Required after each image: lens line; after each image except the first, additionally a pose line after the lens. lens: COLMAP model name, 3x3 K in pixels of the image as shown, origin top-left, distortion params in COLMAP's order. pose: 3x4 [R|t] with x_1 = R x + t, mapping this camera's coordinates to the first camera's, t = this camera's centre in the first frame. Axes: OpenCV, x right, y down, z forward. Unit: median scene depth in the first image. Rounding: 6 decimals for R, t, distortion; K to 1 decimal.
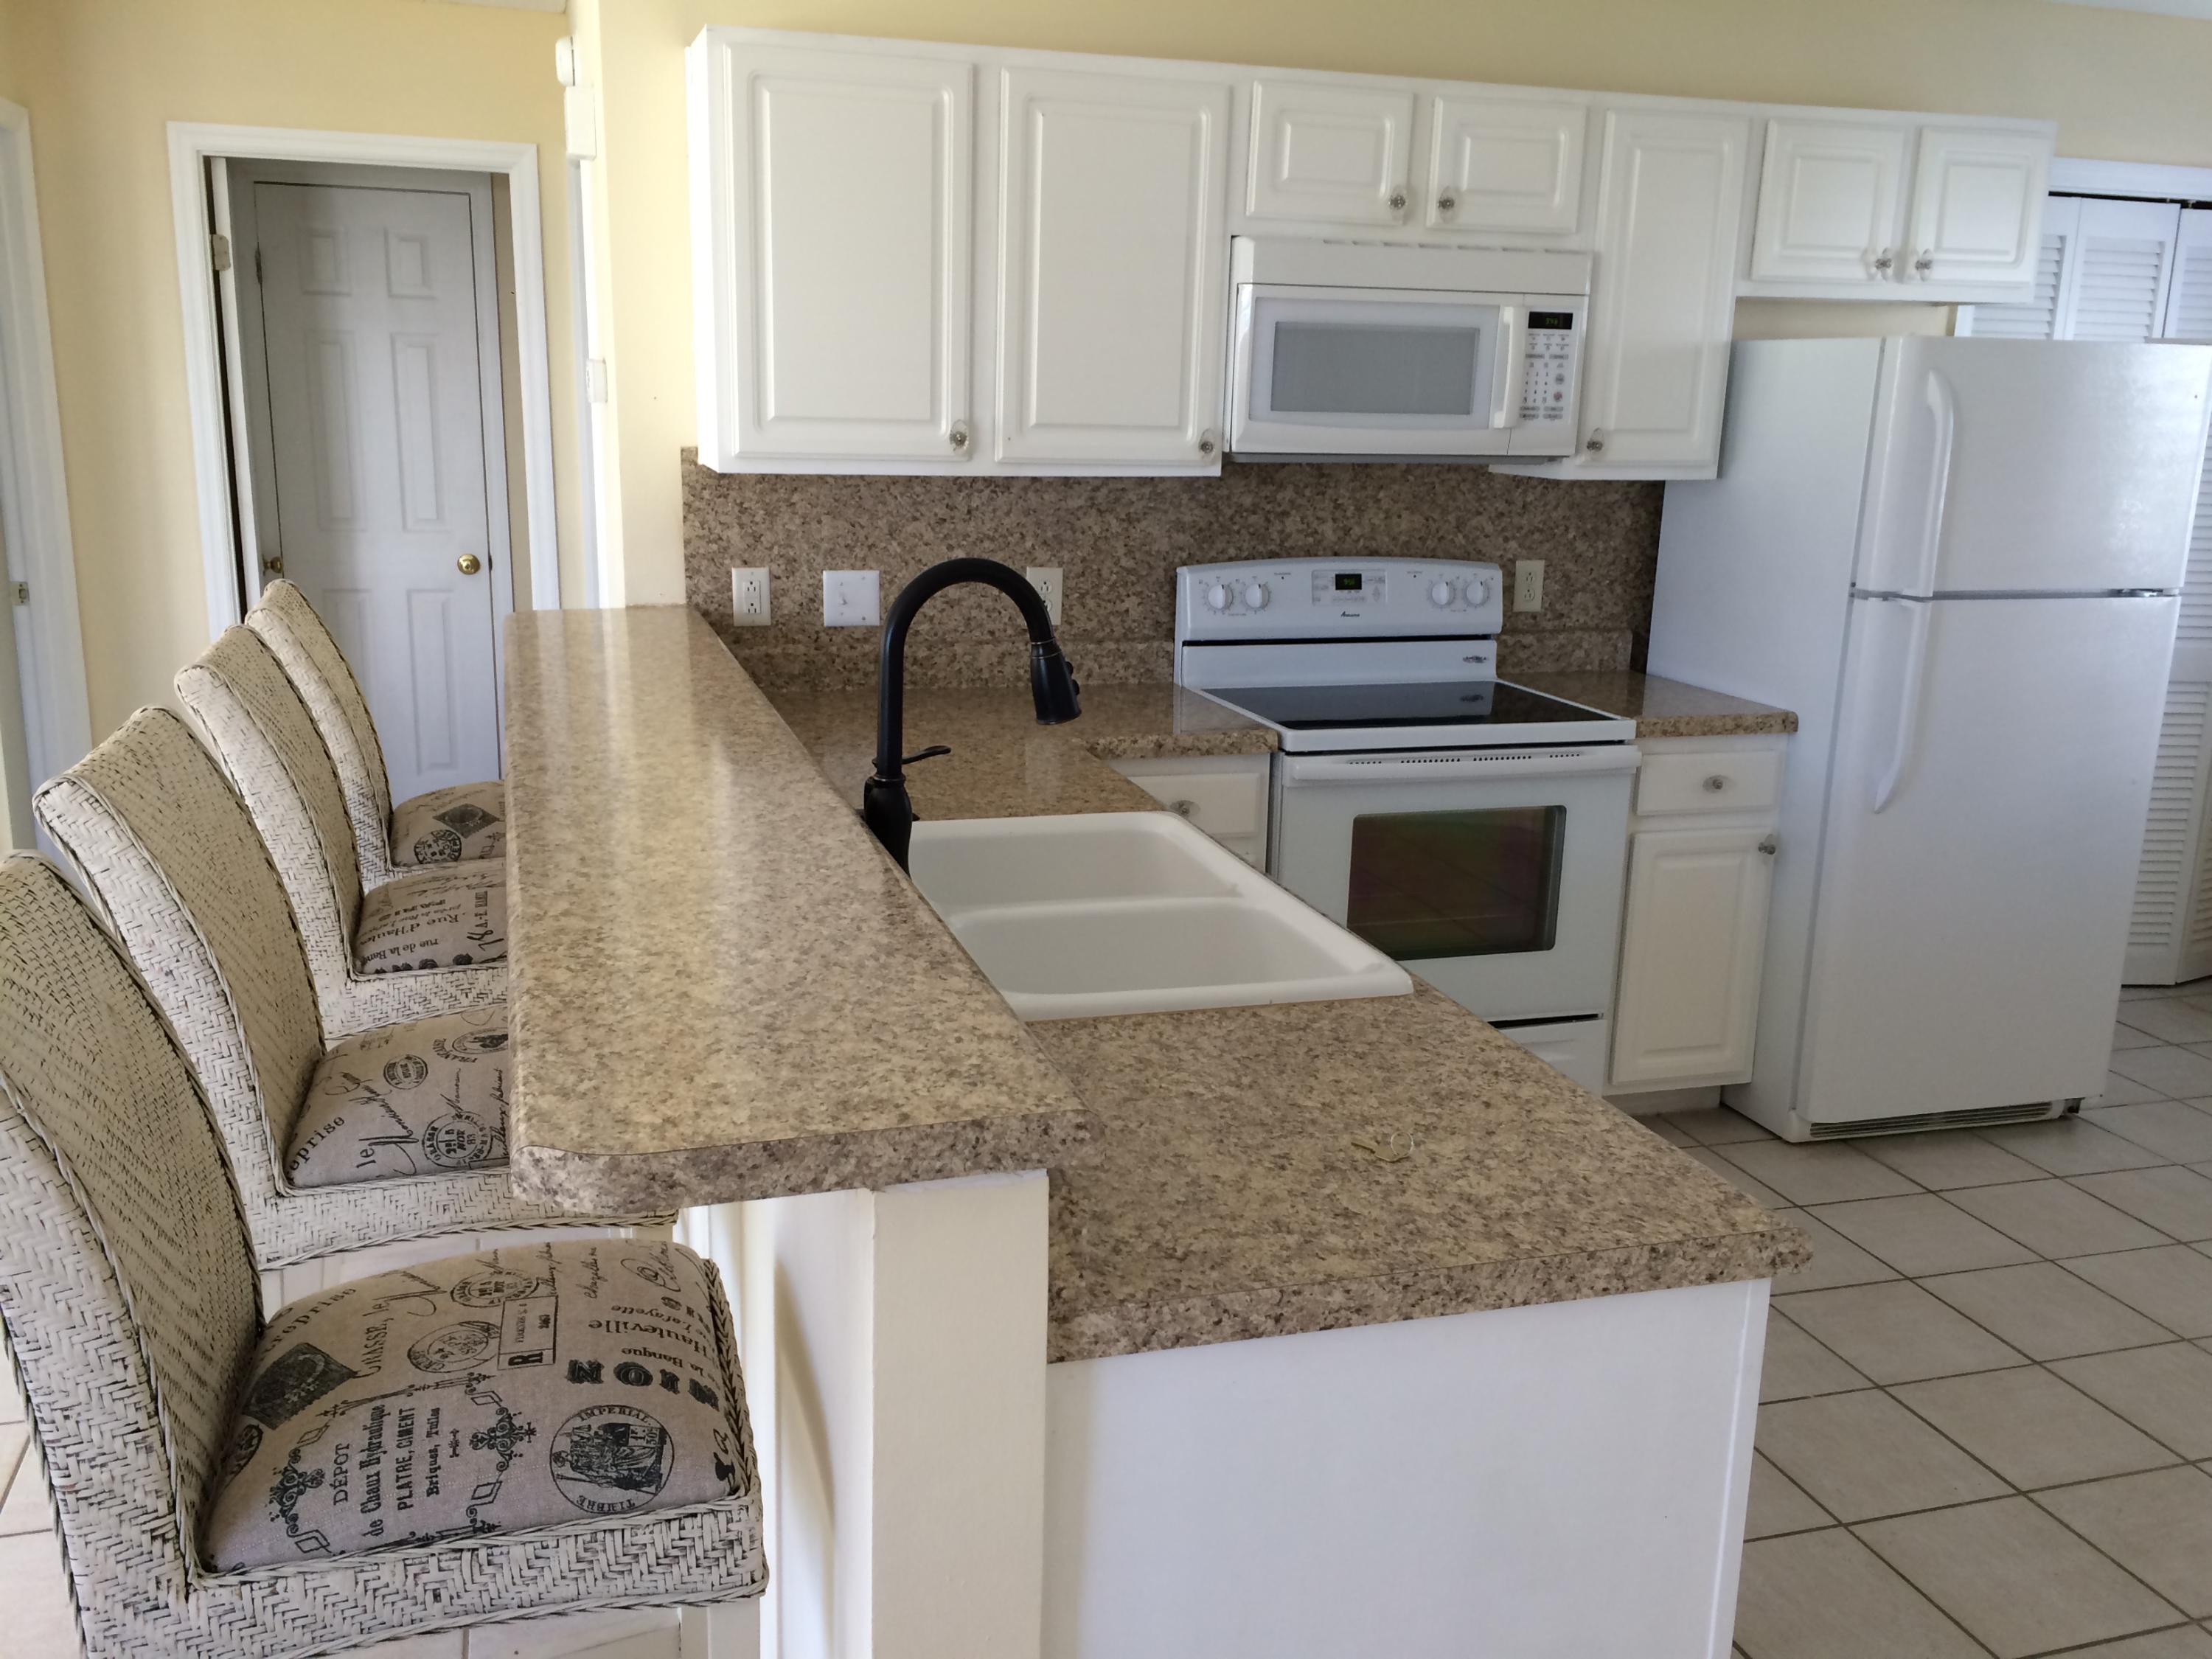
lens RADIAL K [[1871.6, 0, 1106.0], [0, 1871.6, 829.5], [0, 0, 1]] dist [0.155779, -0.193409]
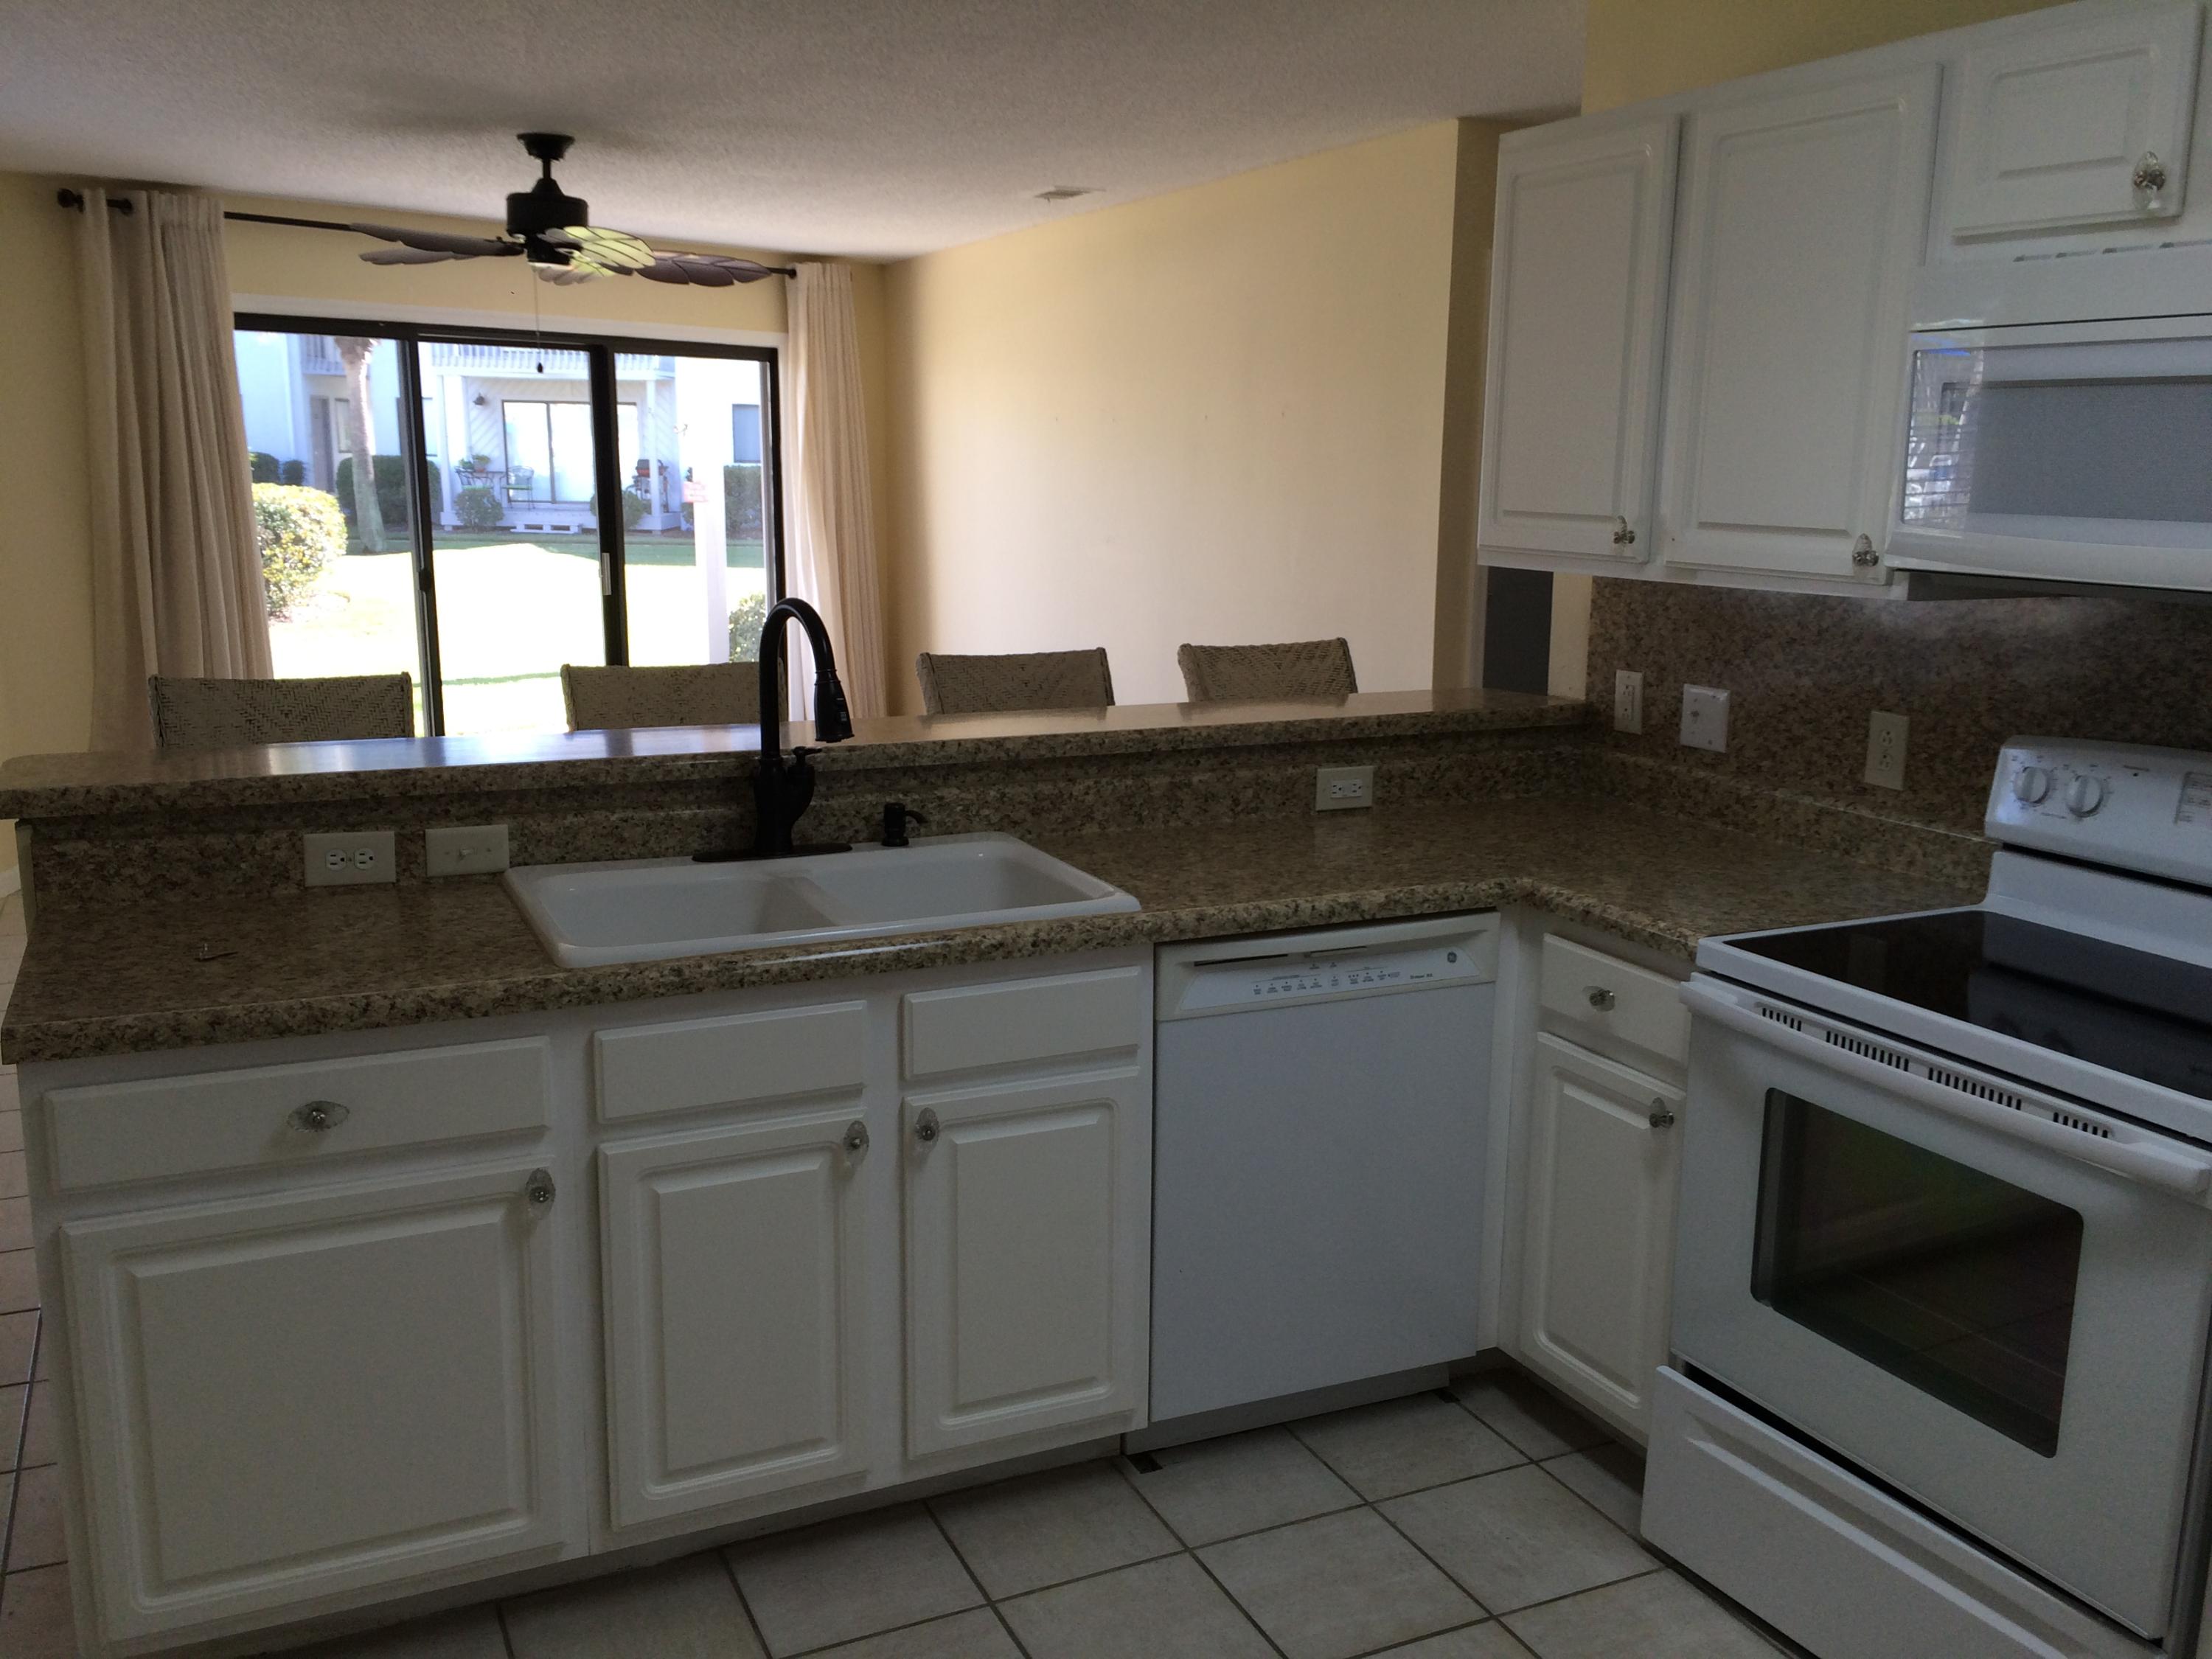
lens RADIAL K [[1916.6, 0, 1106.0], [0, 1916.6, 829.5], [0, 0, 1]] dist [-0.001409, 0.115236]
pose [[0.144486, 0.171161, -0.974591, 0.706259], [-0.242389, 0.961041, 0.132847, -0.122464], [0.959360, 0.217036, 0.180344, 0.570462]]
